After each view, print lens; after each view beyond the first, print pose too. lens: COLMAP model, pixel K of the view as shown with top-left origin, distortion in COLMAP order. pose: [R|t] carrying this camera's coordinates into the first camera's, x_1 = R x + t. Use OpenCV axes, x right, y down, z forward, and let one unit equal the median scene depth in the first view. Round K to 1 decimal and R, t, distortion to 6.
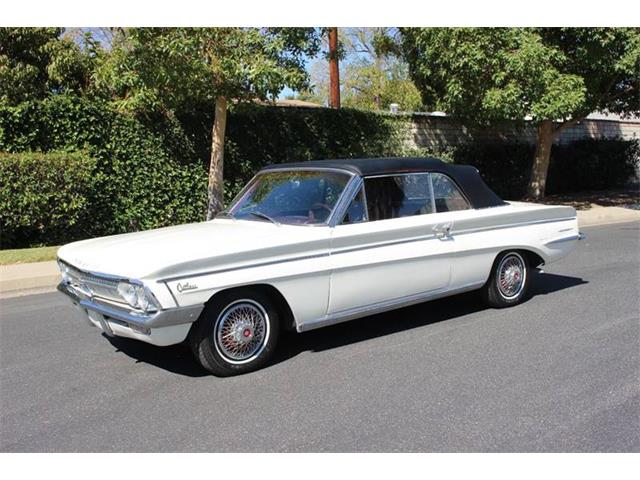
lens RADIAL K [[684.1, 0, 320.0], [0, 684.1, 240.0], [0, 0, 1]] dist [-0.095087, 0.044151]
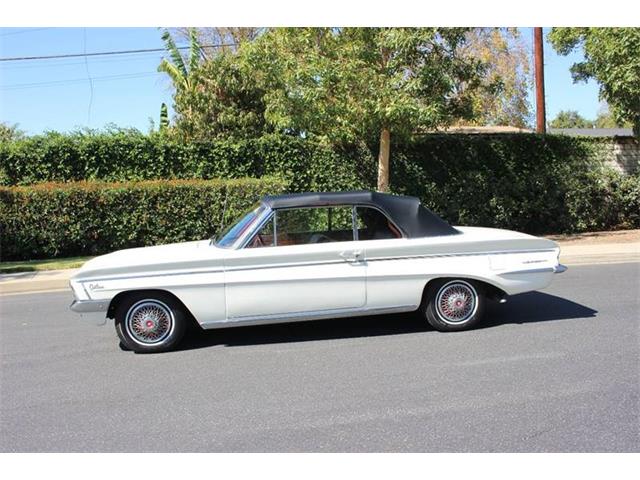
lens RADIAL K [[594.5, 0, 320.0], [0, 594.5, 240.0], [0, 0, 1]] dist [-0.137011, 0.128076]
pose [[0.866905, 0.043424, -0.496578, 0.276338], [-0.046491, 0.998900, 0.006189, -0.020118], [0.496300, 0.017721, 0.867970, 0.049522]]
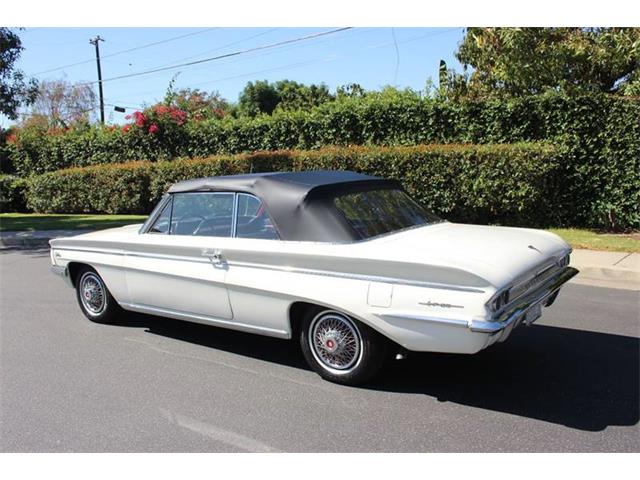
lens RADIAL K [[594.5, 0, 320.0], [0, 594.5, 240.0], [0, 0, 1]] dist [-0.137011, 0.128076]
pose [[0.251371, 0.149612, -0.956258, 0.432856], [-0.082752, 0.987686, 0.132776, -0.068406], [0.964347, 0.045756, 0.260656, 0.410991]]
